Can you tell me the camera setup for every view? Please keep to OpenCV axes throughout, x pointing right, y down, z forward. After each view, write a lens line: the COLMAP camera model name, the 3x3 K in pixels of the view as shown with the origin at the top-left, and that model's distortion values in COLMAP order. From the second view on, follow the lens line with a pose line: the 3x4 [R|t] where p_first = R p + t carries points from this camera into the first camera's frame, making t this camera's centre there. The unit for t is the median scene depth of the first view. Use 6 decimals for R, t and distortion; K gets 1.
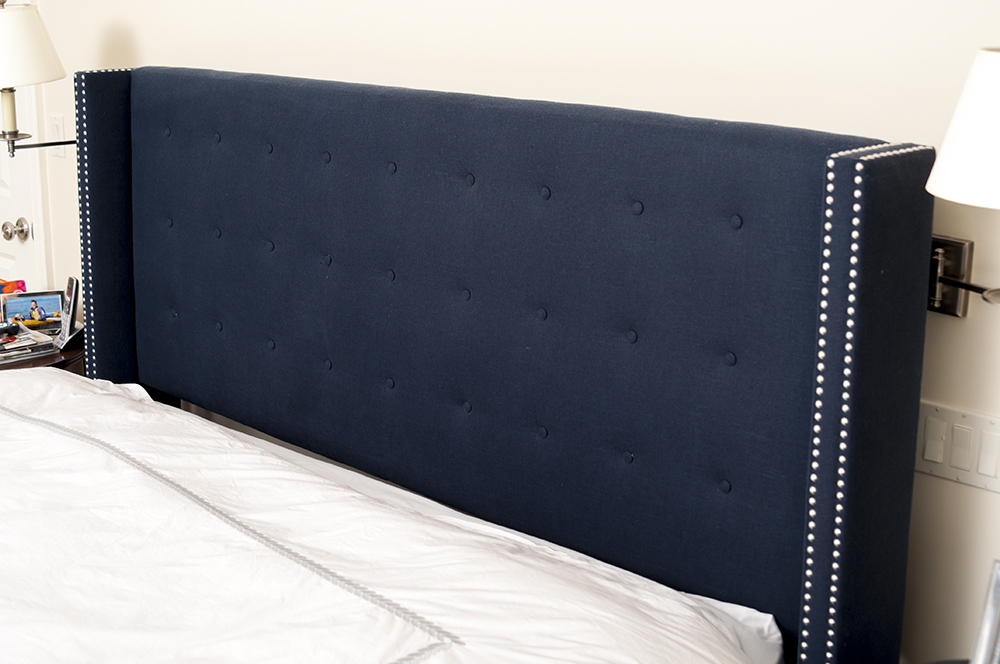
lens RADIAL K [[1506.5, 0, 499.2], [0, 1506.5, 335.9], [0, 0, 1]] dist [-0.155461, 0.000000]
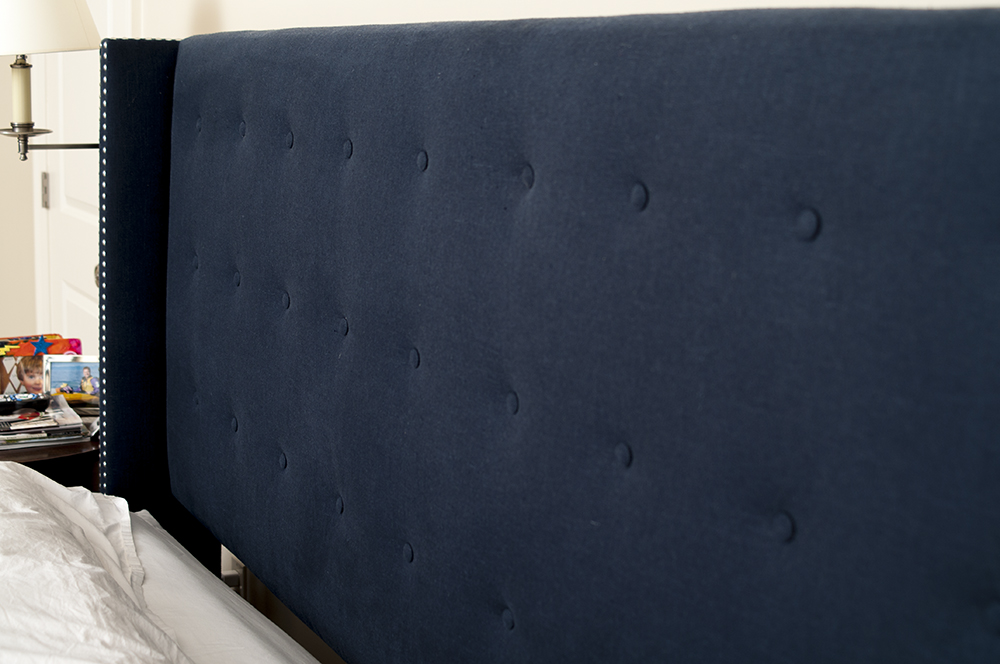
lens RADIAL K [[1506.5, 0, 501.3], [0, 1506.5, 328.1], [0, 0, 1]] dist [-0.155461, 0.000000]
pose [[0.965829, 0.067181, -0.250323, 0.076925], [-0.086083, 0.994144, -0.065331, -0.014384], [0.244468, 0.084647, 0.965956, 0.383962]]
